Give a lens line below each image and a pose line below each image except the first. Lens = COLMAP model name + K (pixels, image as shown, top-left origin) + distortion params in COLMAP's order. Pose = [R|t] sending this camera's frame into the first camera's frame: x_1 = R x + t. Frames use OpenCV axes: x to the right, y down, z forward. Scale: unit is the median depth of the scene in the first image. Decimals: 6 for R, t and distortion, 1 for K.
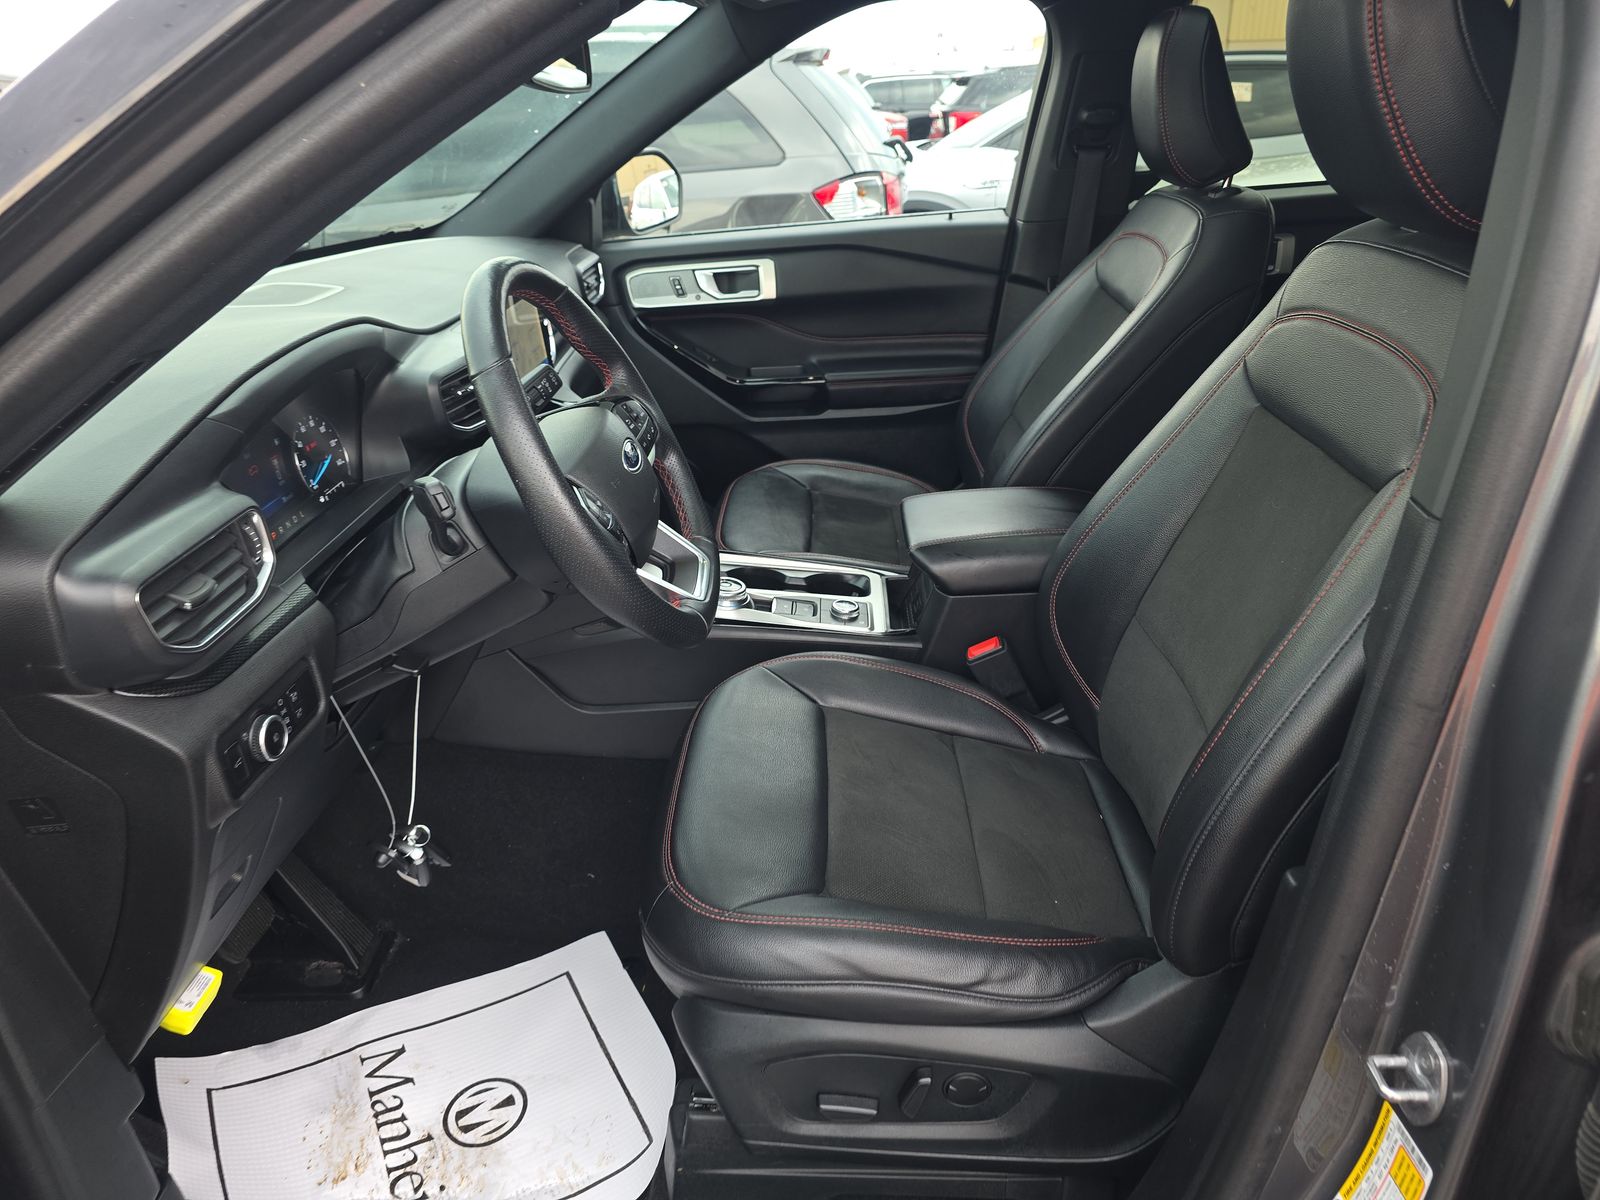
lens RADIAL K [[1085.9, 0, 800.0], [0, 1085.9, 600.0], [0, 0, 1]] dist [-0.012828, -0.001473]
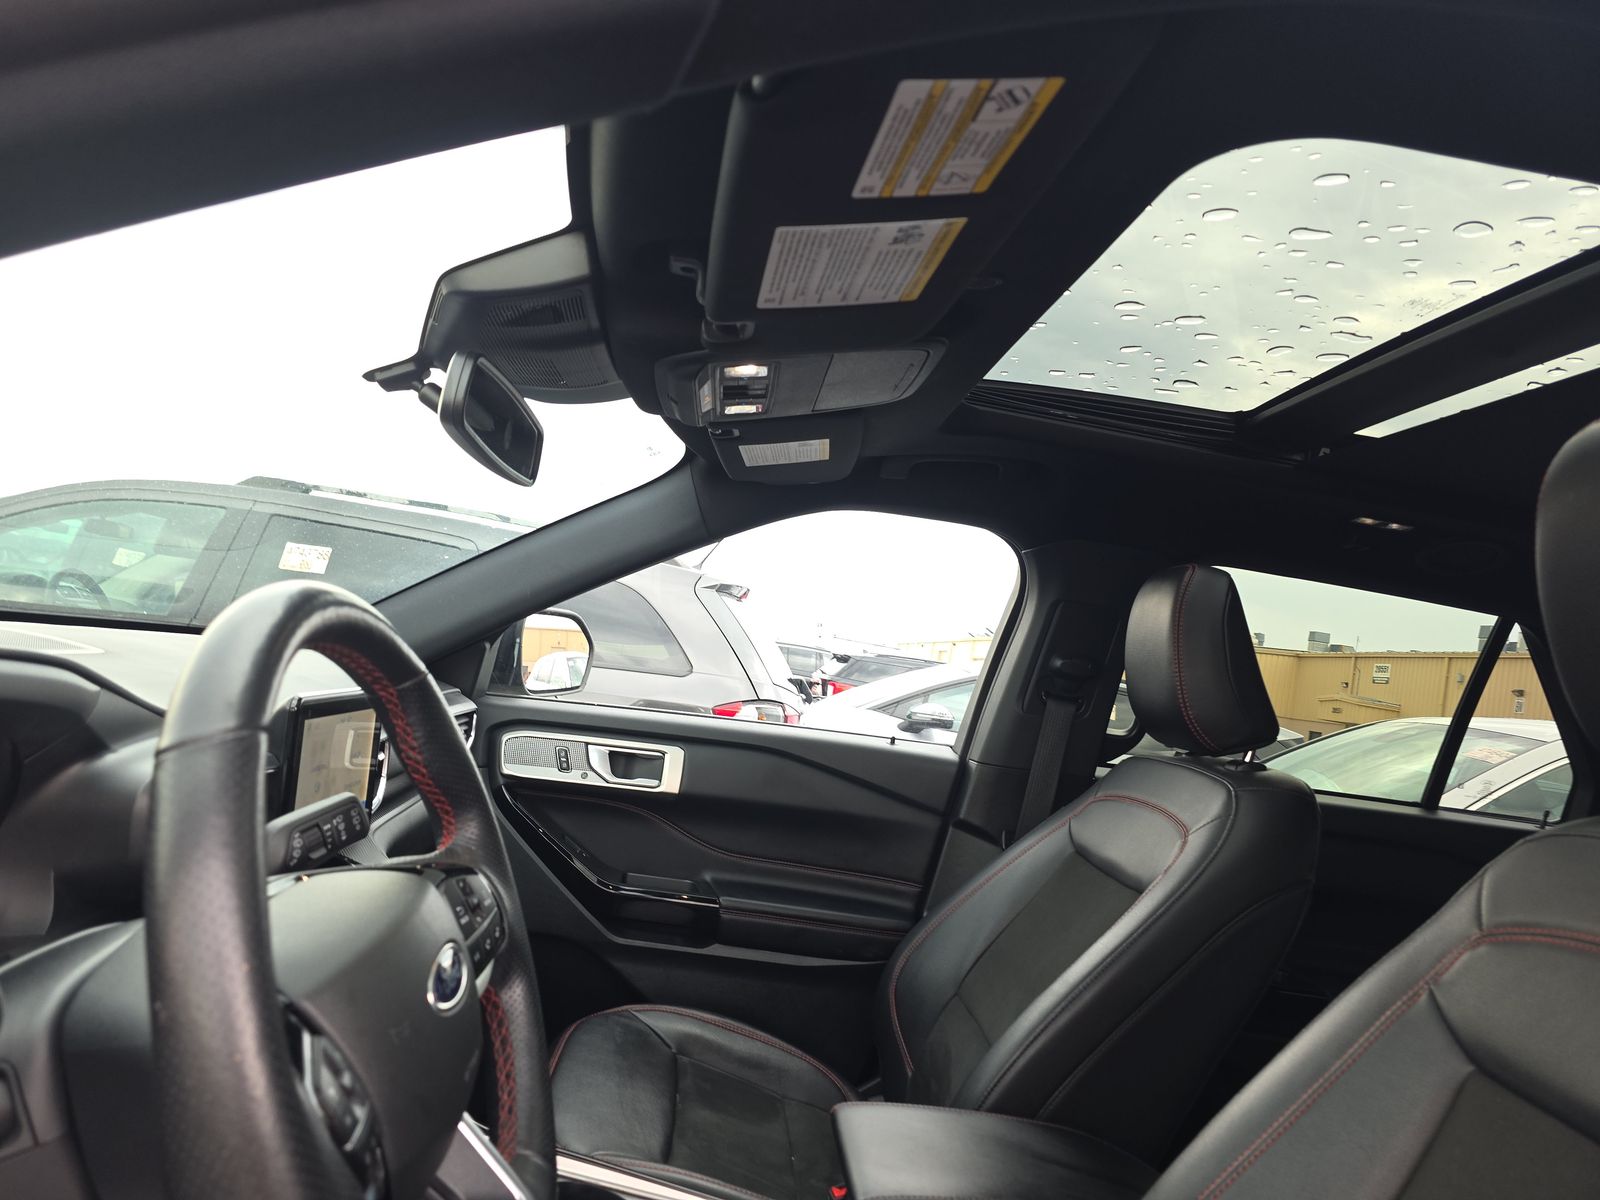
lens RADIAL K [[1081.6, 0, 800.0], [0, 1081.6, 600.0], [0, 0, 1]] dist [0.065475, -0.001296]
pose [[0.974736, 0.206327, 0.085552, -0.033955], [-0.142806, 0.870183, -0.471580, -0.030628], [-0.171745, 0.447449, 0.877663, 0.197377]]
